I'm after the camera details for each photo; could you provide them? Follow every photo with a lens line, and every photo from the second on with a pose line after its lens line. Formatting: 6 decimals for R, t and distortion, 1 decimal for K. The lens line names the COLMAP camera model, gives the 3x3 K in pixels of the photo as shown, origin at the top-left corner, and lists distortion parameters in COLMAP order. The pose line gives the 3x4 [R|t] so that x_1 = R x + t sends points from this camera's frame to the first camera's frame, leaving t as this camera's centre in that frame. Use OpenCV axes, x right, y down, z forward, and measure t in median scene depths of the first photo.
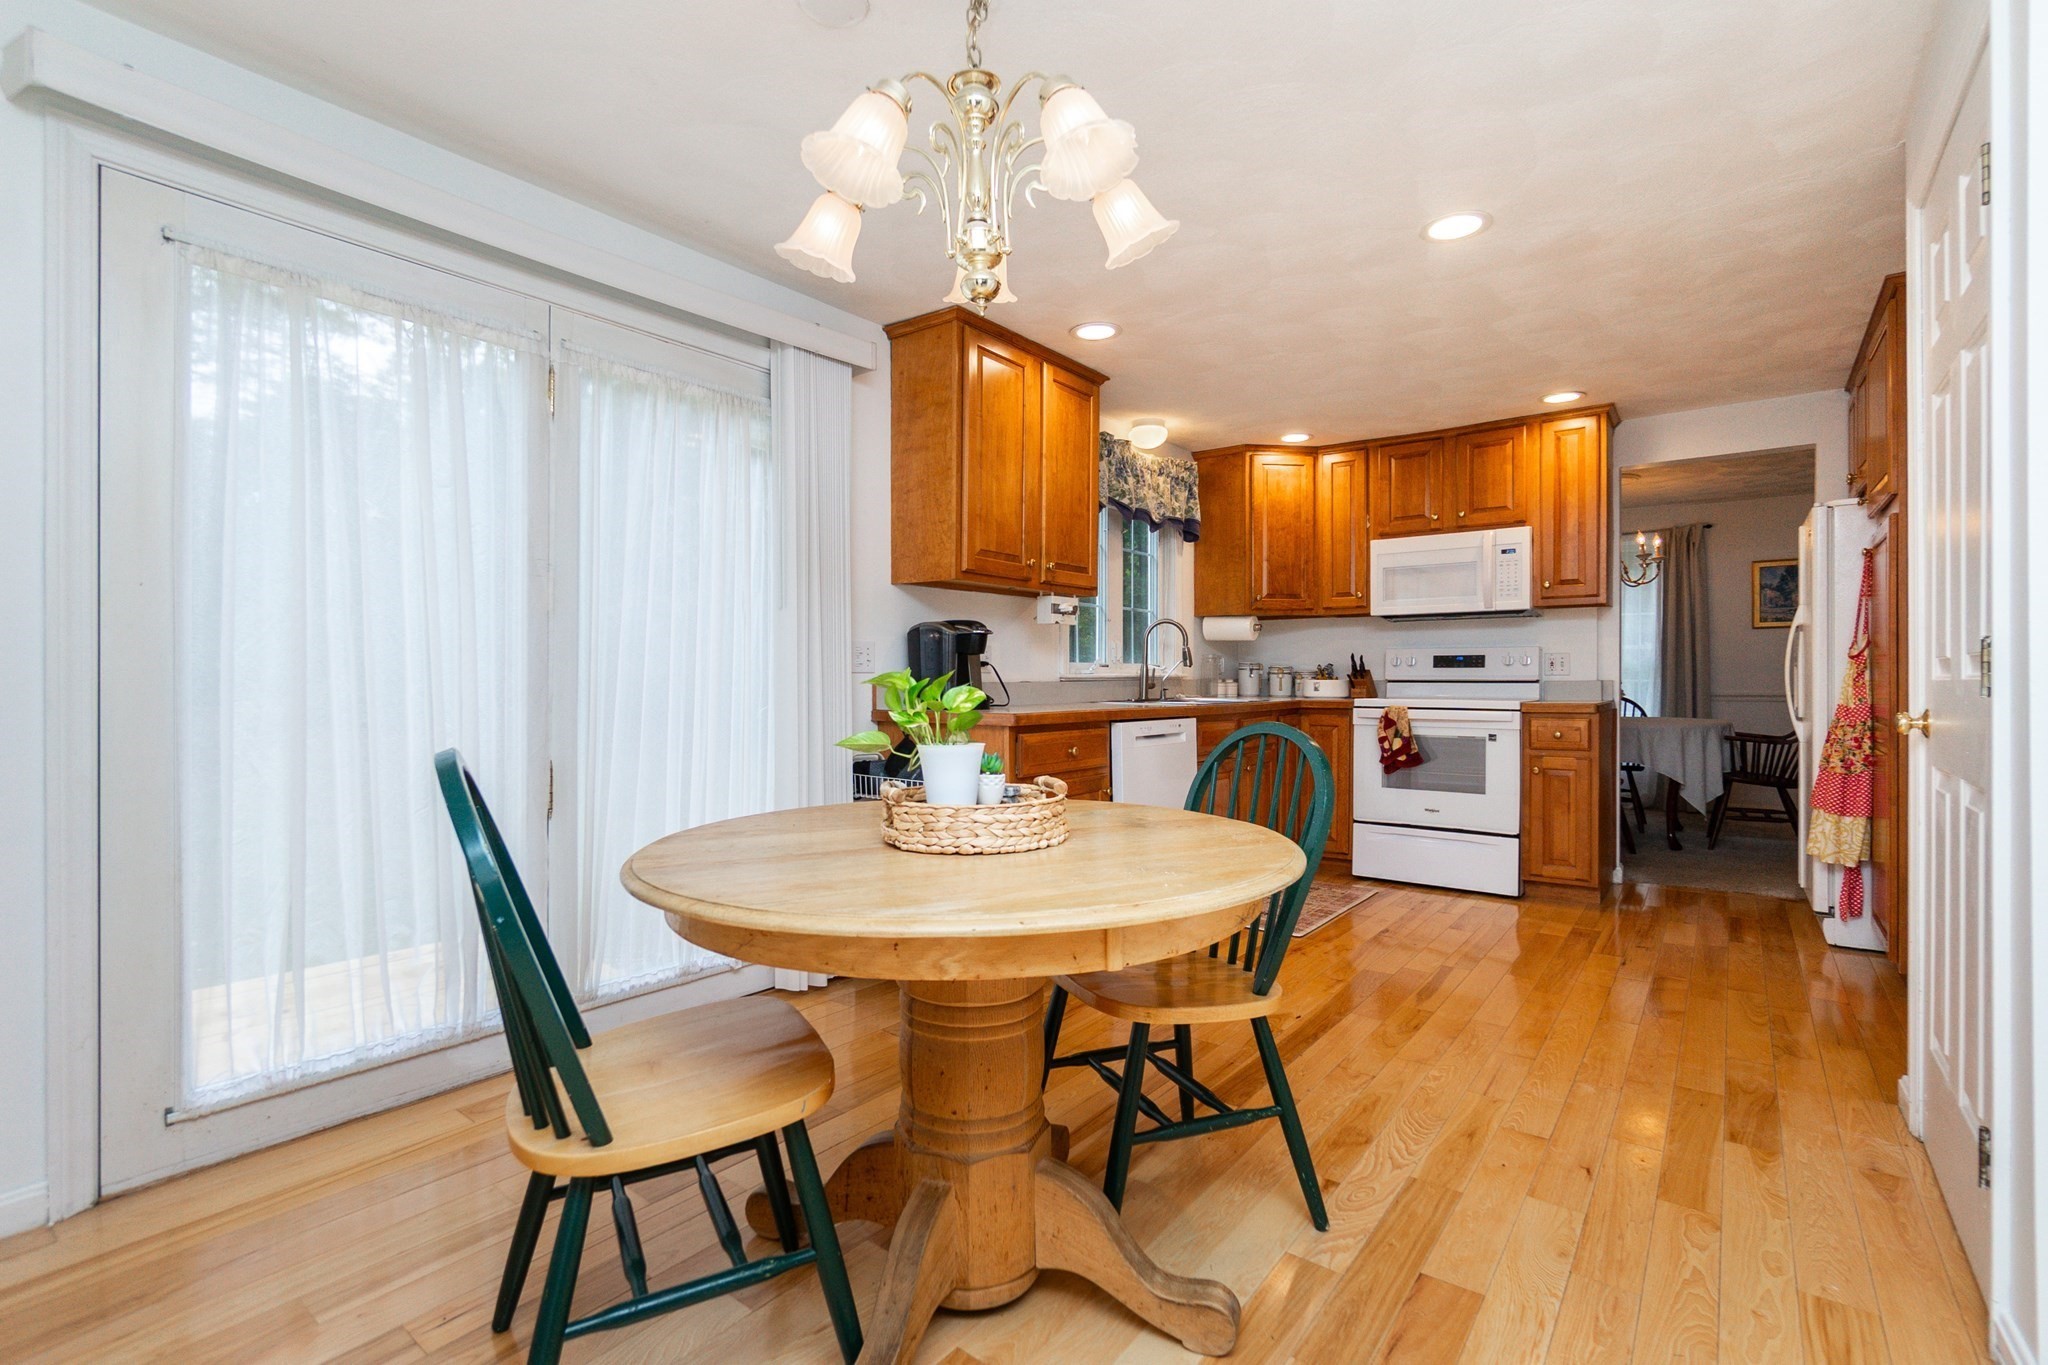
lens RADIAL K [[953.5, 0, 1023.5], [0, 953.5, 682.2], [0, 0, 1]] dist [-0.009335, 0.000028]
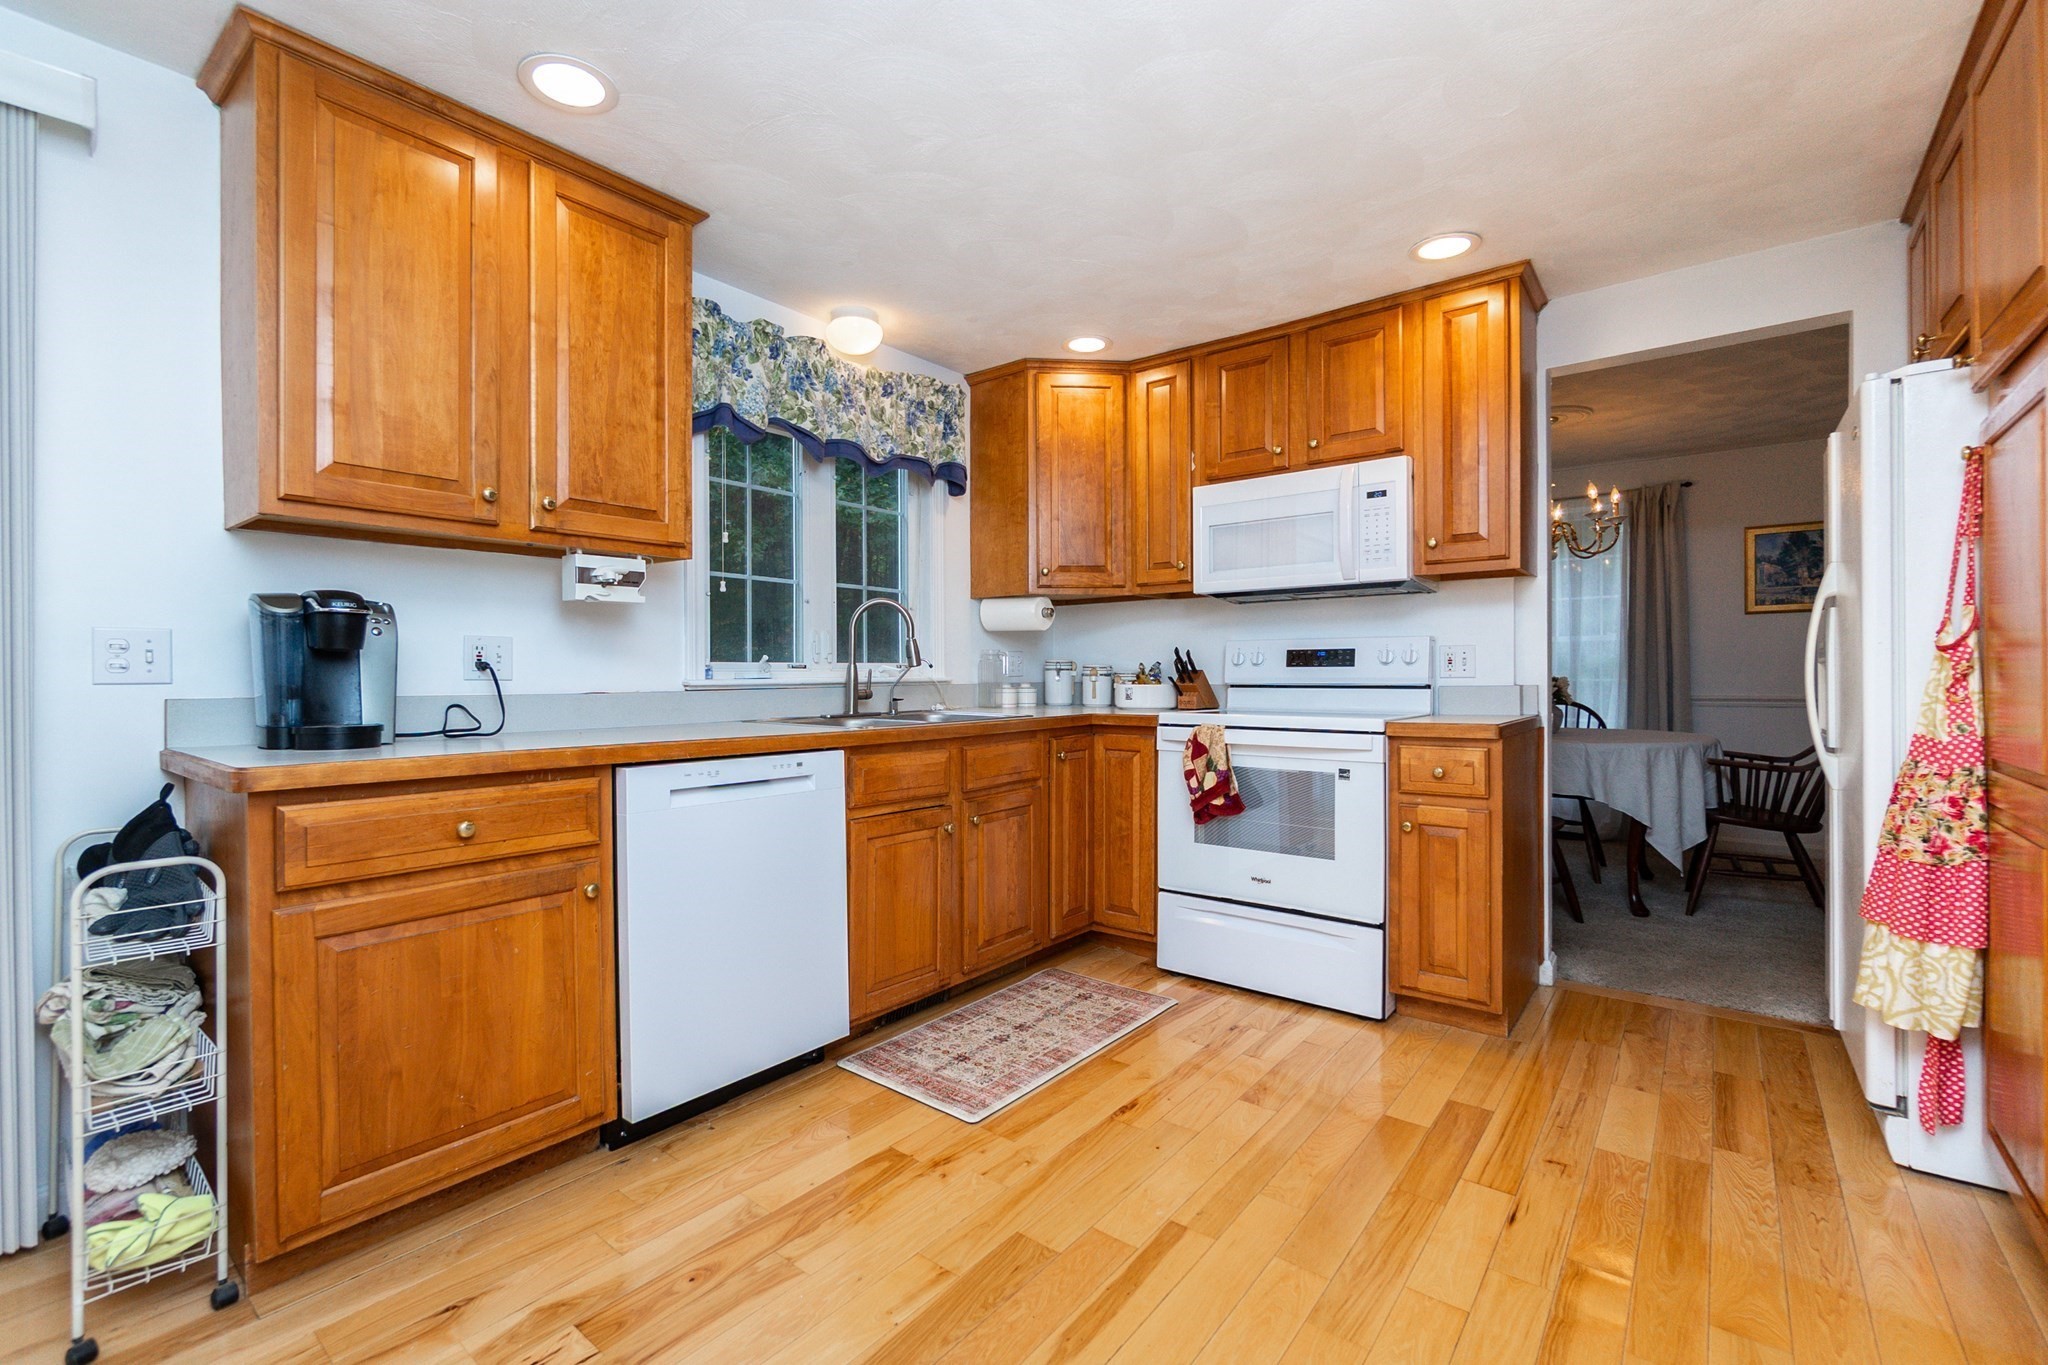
lens RADIAL K [[888.8, 0, 1023.6], [0, 888.8, 676.4], [0, 0, 1]] dist [-0.005050, 0.000988]
pose [[0.999680, -0.003758, -0.024998, 0.273830], [0.003732, 0.999992, -0.001086, -0.008958], [0.025002, 0.000993, 0.999687, 0.363694]]
